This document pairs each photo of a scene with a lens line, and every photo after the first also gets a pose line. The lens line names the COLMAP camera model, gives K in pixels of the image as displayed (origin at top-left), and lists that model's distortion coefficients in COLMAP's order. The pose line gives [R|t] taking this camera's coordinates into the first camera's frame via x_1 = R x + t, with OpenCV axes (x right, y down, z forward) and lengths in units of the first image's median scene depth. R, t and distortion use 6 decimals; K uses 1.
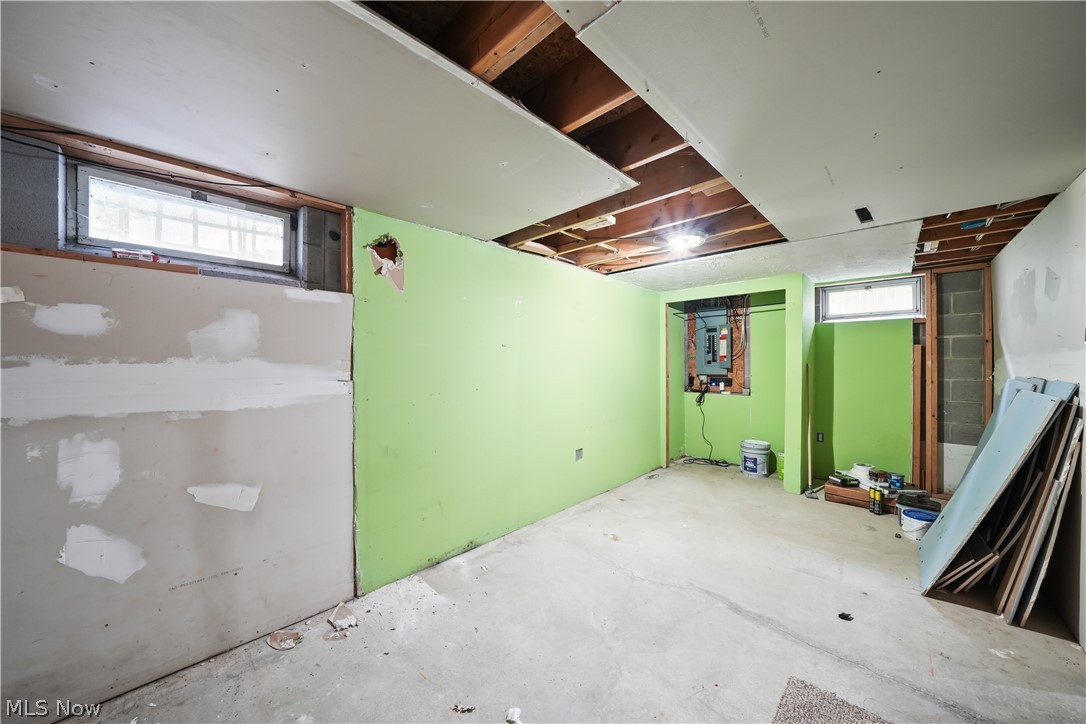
lens RADIAL K [[375.0, 0, 544.9], [0, 375.0, 363.4], [0, 0, 1]] dist [-0.015640, 0.000211]
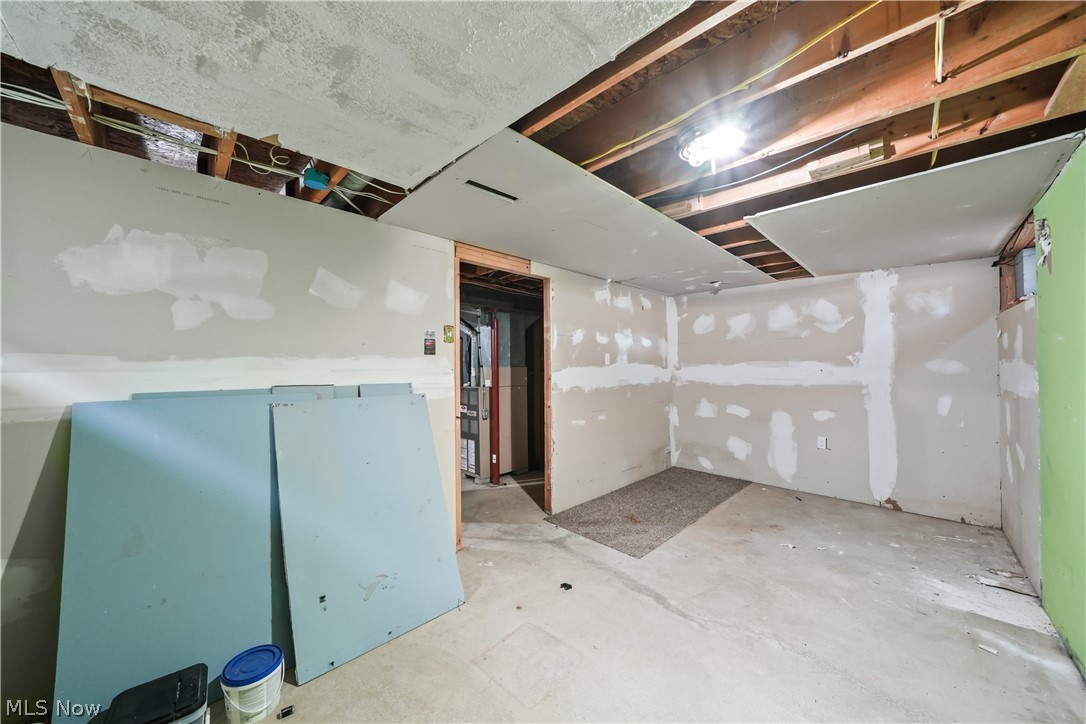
lens RADIAL K [[375.0, 0, 541.1], [0, 375.0, 360.3], [0, 0, 1]] dist [-0.015640, 0.000211]
pose [[-0.999758, 0.002557, 0.021840, 0.825424], [0.002259, 0.999904, -0.013663, -0.005640], [-0.021873, -0.013610, -0.999668, 2.071747]]
